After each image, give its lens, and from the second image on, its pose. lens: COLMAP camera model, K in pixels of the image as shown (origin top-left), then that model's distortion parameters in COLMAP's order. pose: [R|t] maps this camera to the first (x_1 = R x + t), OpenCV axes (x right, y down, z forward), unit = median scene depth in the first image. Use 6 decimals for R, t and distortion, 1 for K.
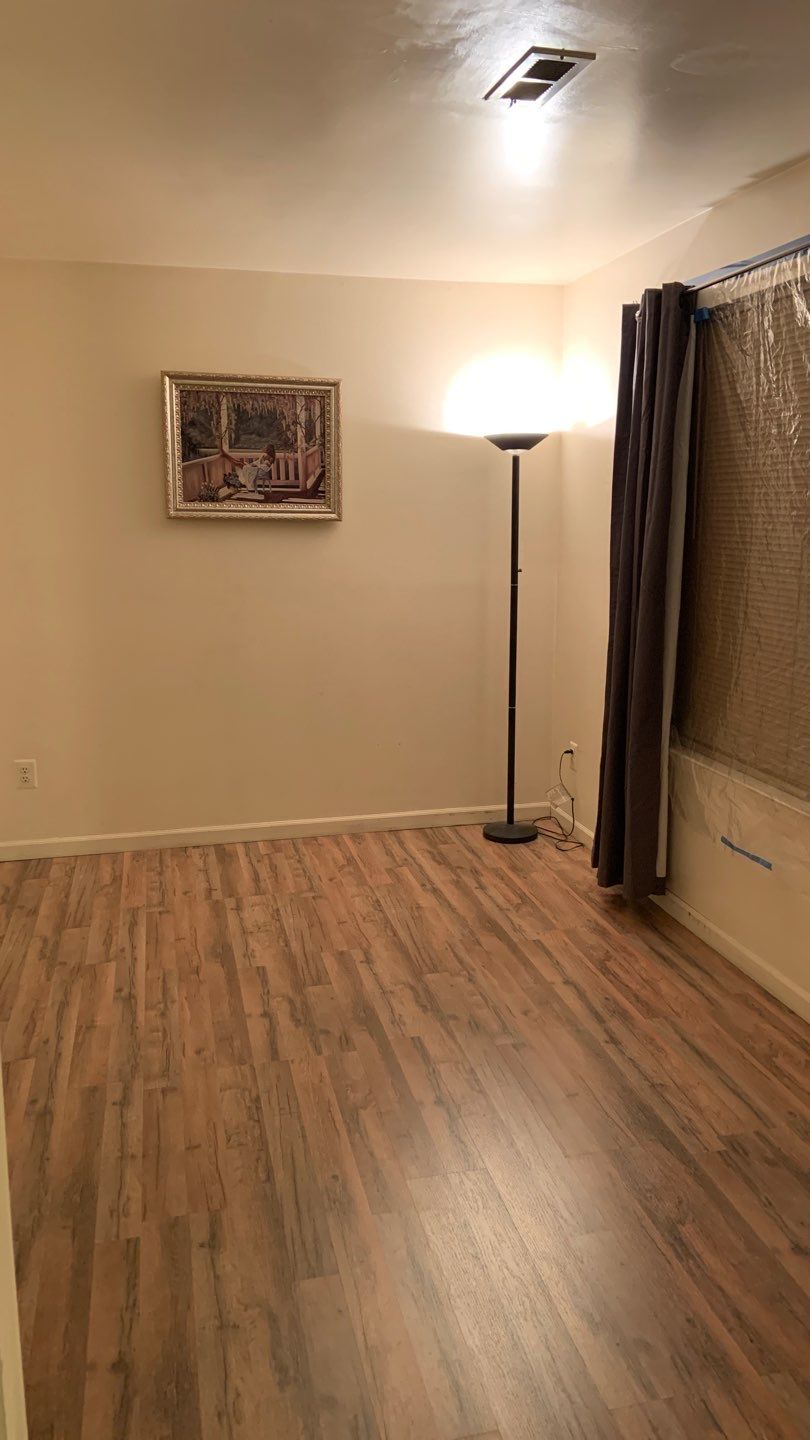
lens RADIAL K [[1050.3, 0, 413.0], [0, 1050.3, 715.0], [0, 0, 1]] dist [0.125778, -0.151410]
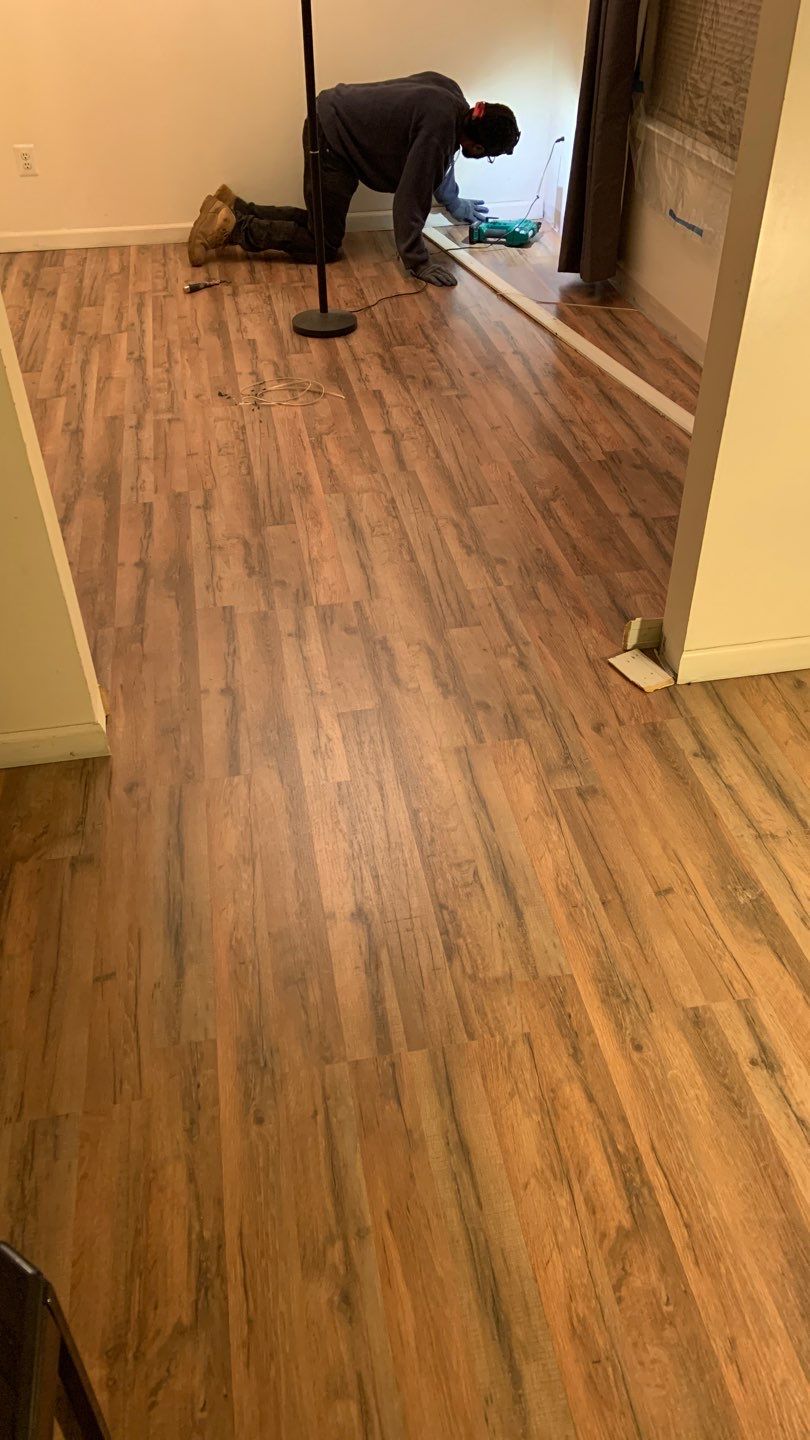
lens RADIAL K [[1050.1, 0, 414.1], [0, 1050.1, 693.4], [0, 0, 1]] dist [0.125313, -0.147260]
pose [[0.998654, 0.020487, -0.047645, 0.108004], [0.003121, 0.893268, 0.449514, 0.071129], [0.051769, -0.449058, 0.892002, -0.218187]]
